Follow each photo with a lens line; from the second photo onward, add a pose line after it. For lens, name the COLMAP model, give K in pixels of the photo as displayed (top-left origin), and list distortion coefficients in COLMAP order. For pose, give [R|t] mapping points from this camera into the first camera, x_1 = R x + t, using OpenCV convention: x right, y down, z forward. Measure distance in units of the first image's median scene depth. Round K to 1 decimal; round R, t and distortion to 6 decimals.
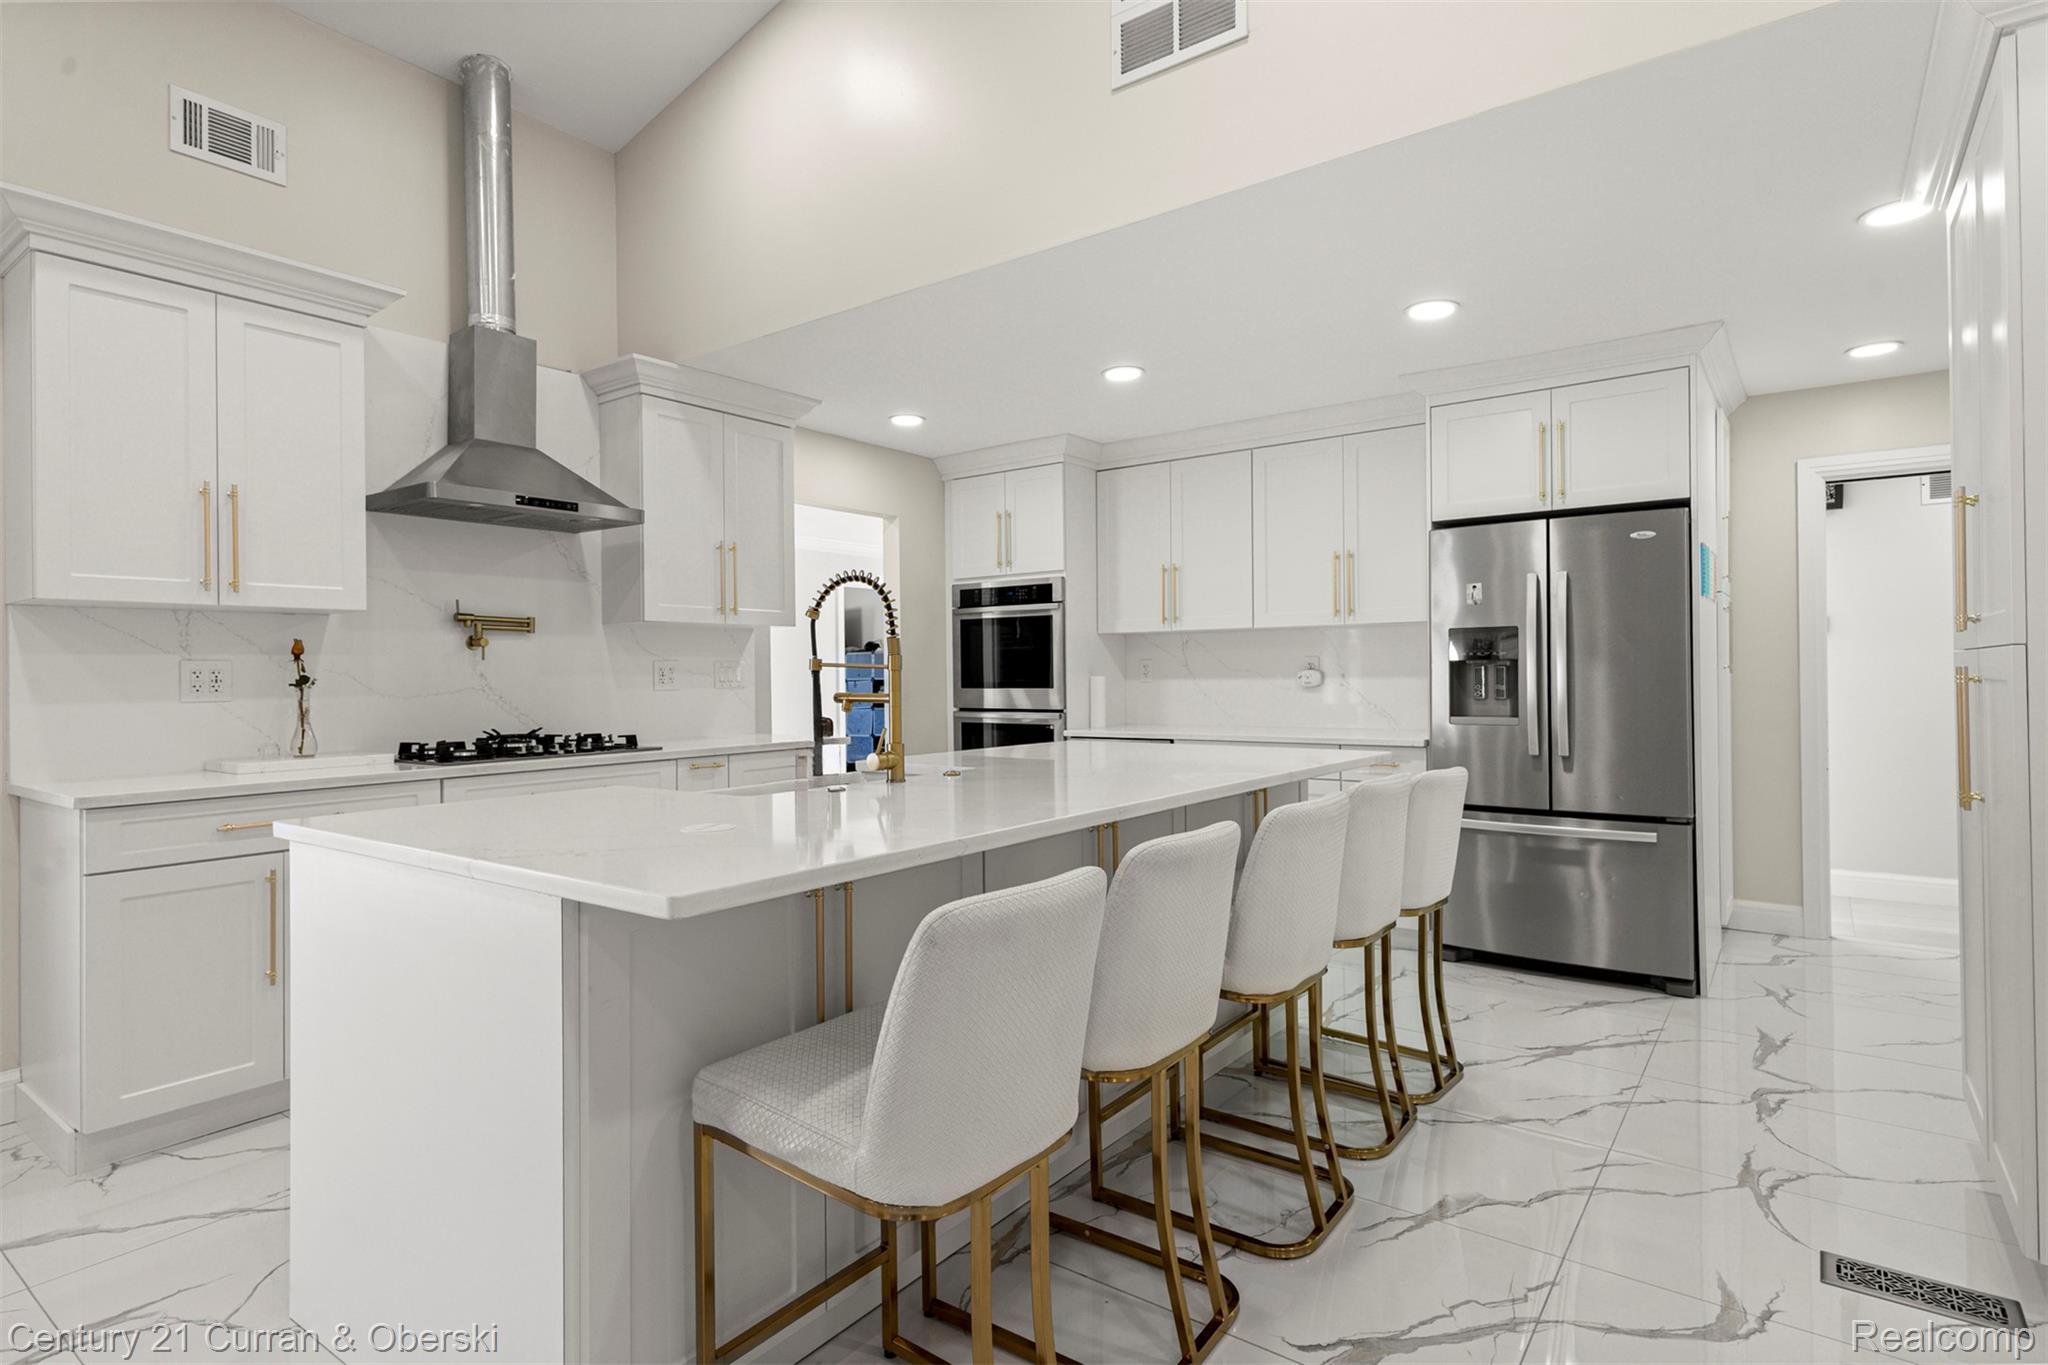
lens RADIAL K [[1038.9, 0, 1038.8], [0, 1038.9, 674.1], [0, 0, 1]] dist [0.004750, 0.000041]
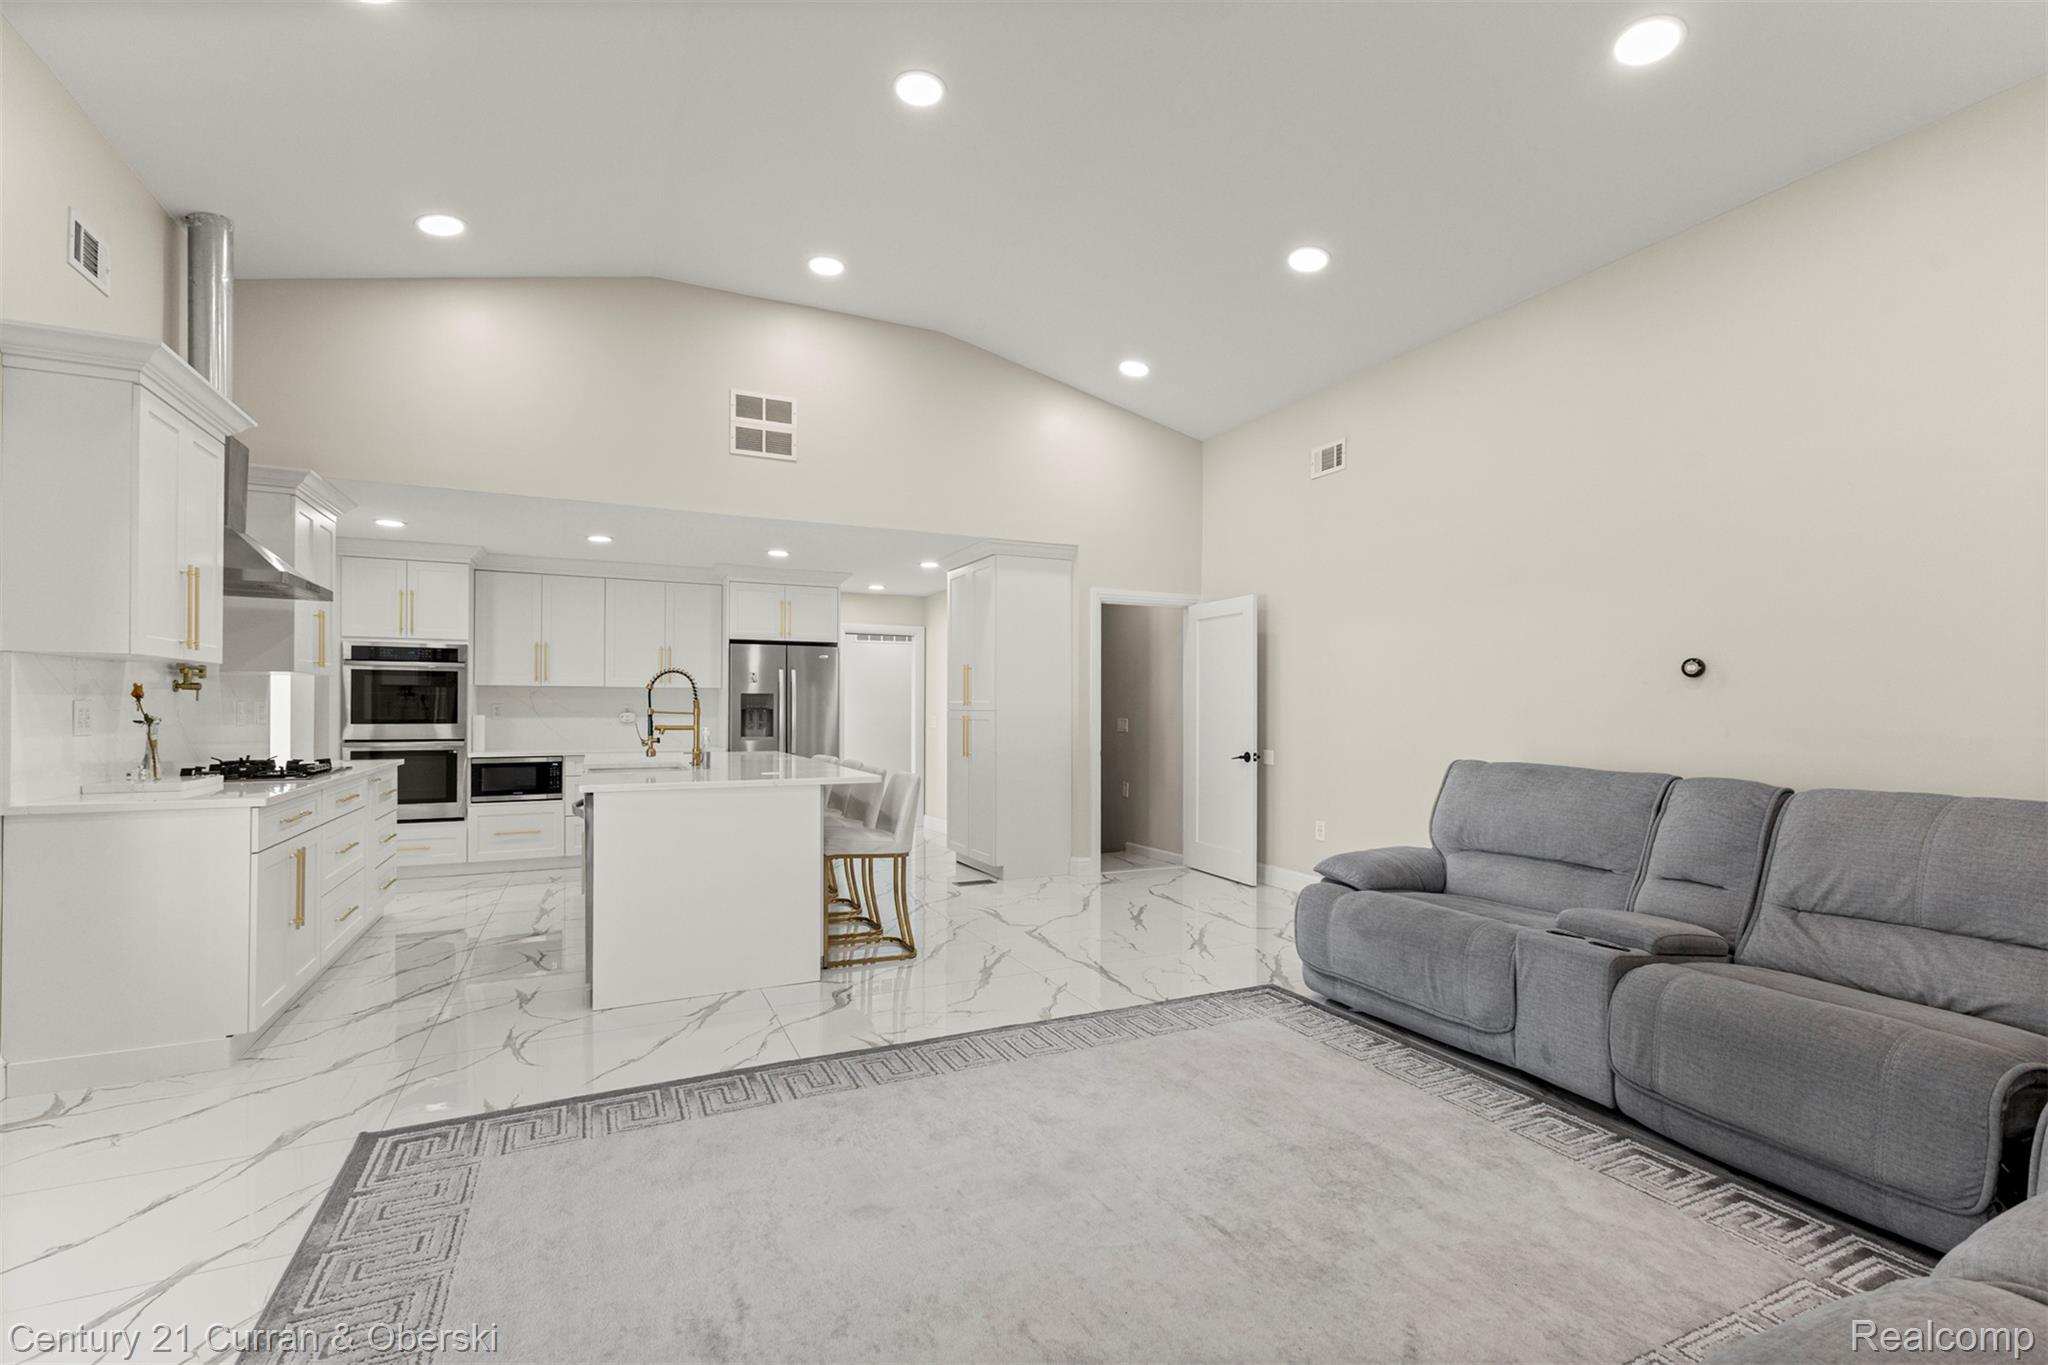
lens RADIAL K [[884.8, 0, 1000.4], [0, 884.8, 709.9], [0, 0, 1]] dist [0.001656, 0.000074]
pose [[0.493706, 0.011929, 0.869547, -0.970228], [-0.010175, 0.999917, -0.007941, -0.003722], [-0.869570, -0.004927, 0.493786, -0.329848]]
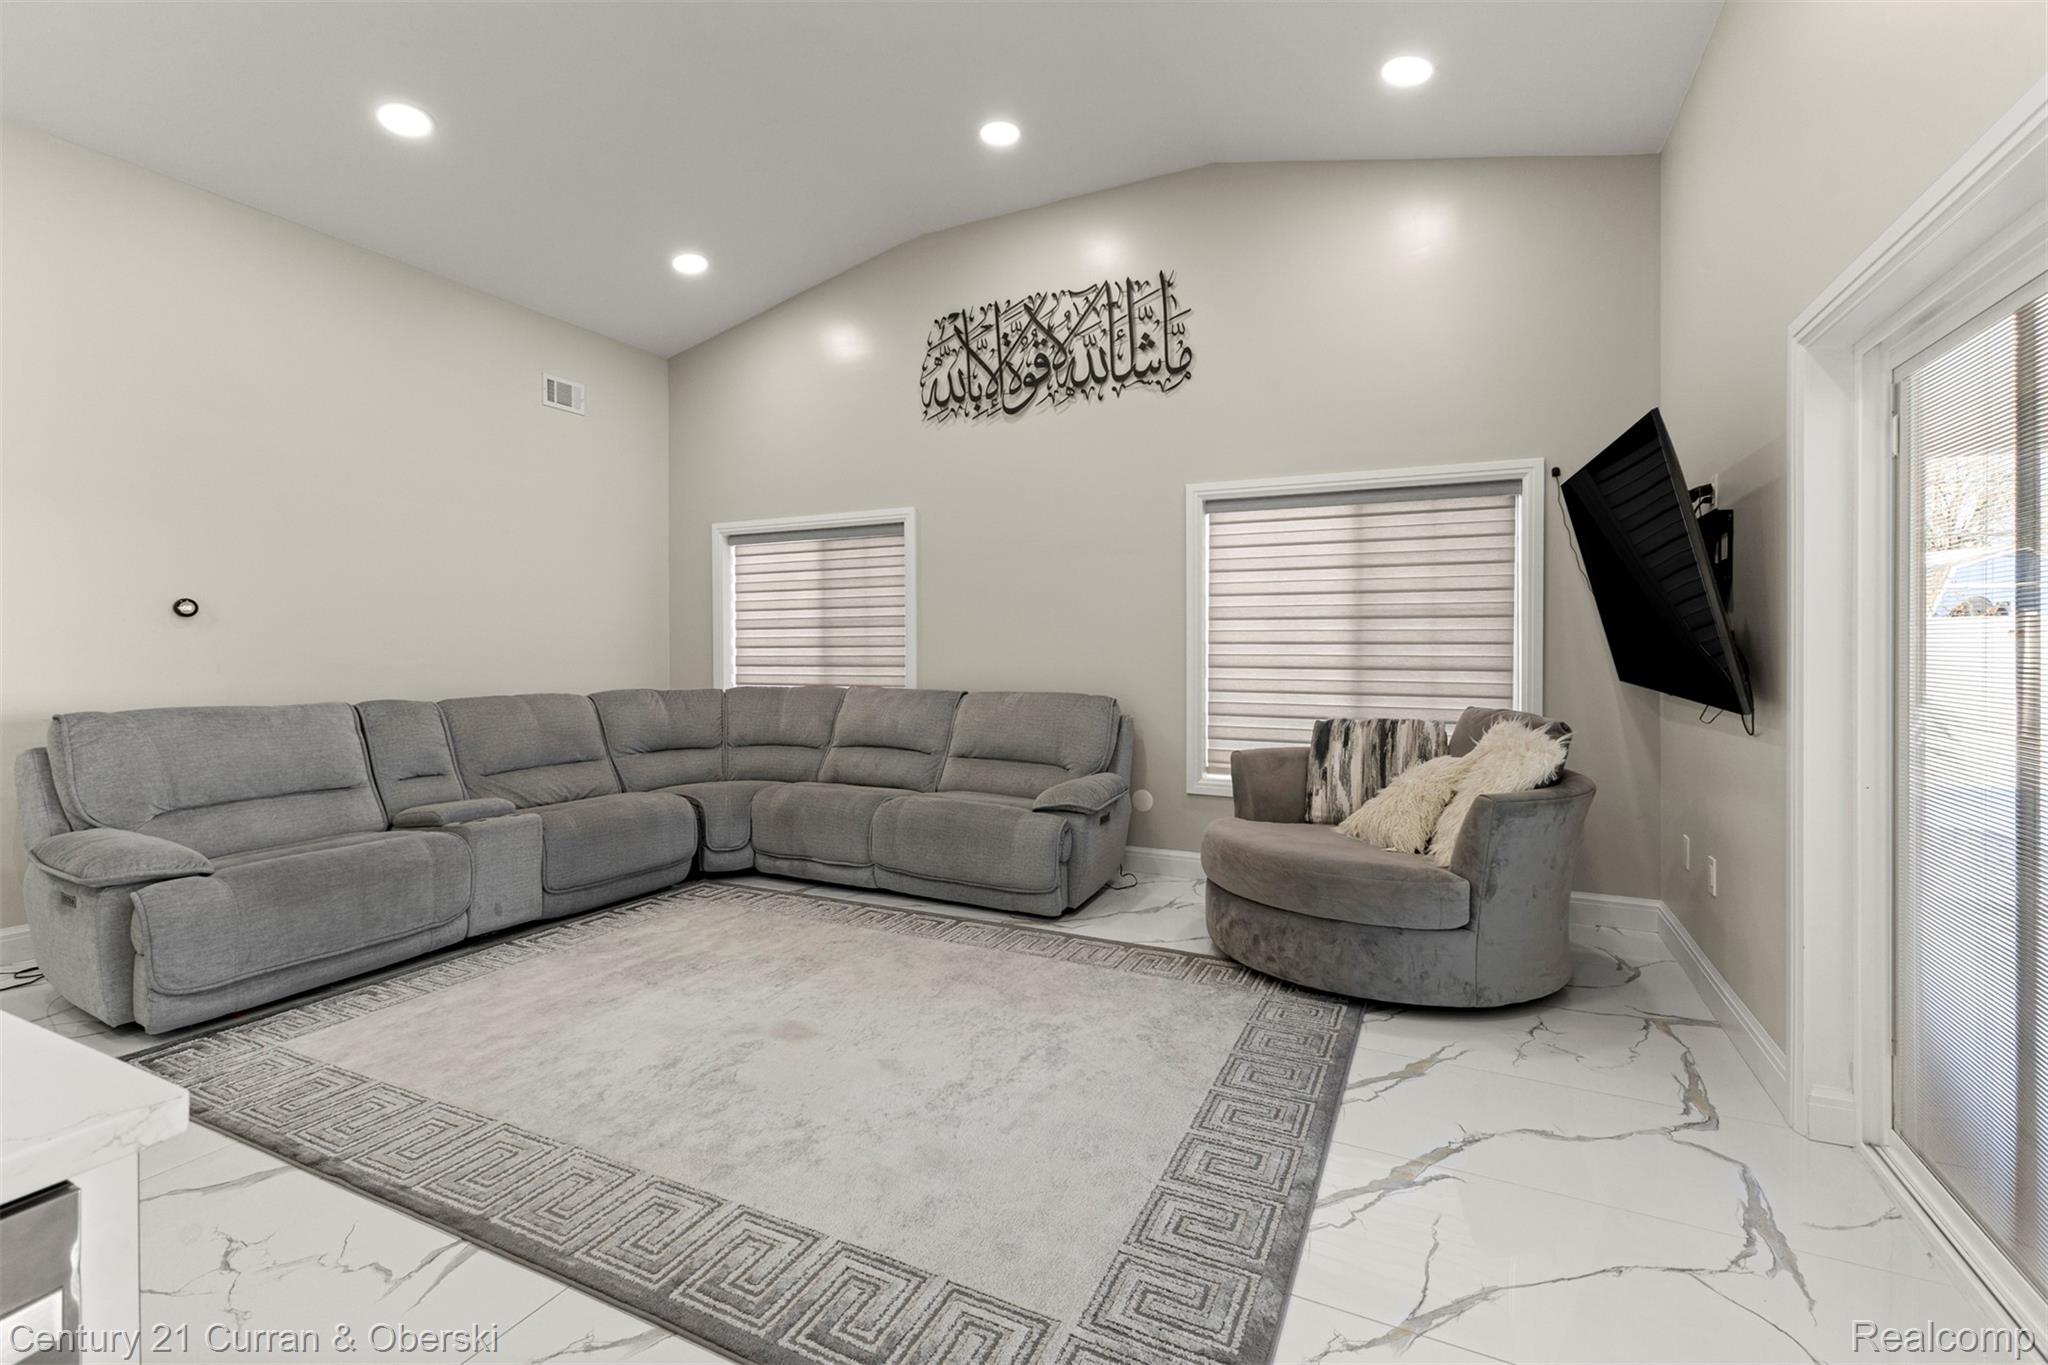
lens RADIAL K [[884.8, 0, 1041.1], [0, 884.8, 659.0], [0, 0, 1]] dist [0.001656, 0.000074]
pose [[-0.982891, 0.014590, -0.183612, -0.519193], [0.011941, 0.999808, 0.015526, -0.011392], [0.183803, 0.013067, -0.982876, 0.690879]]
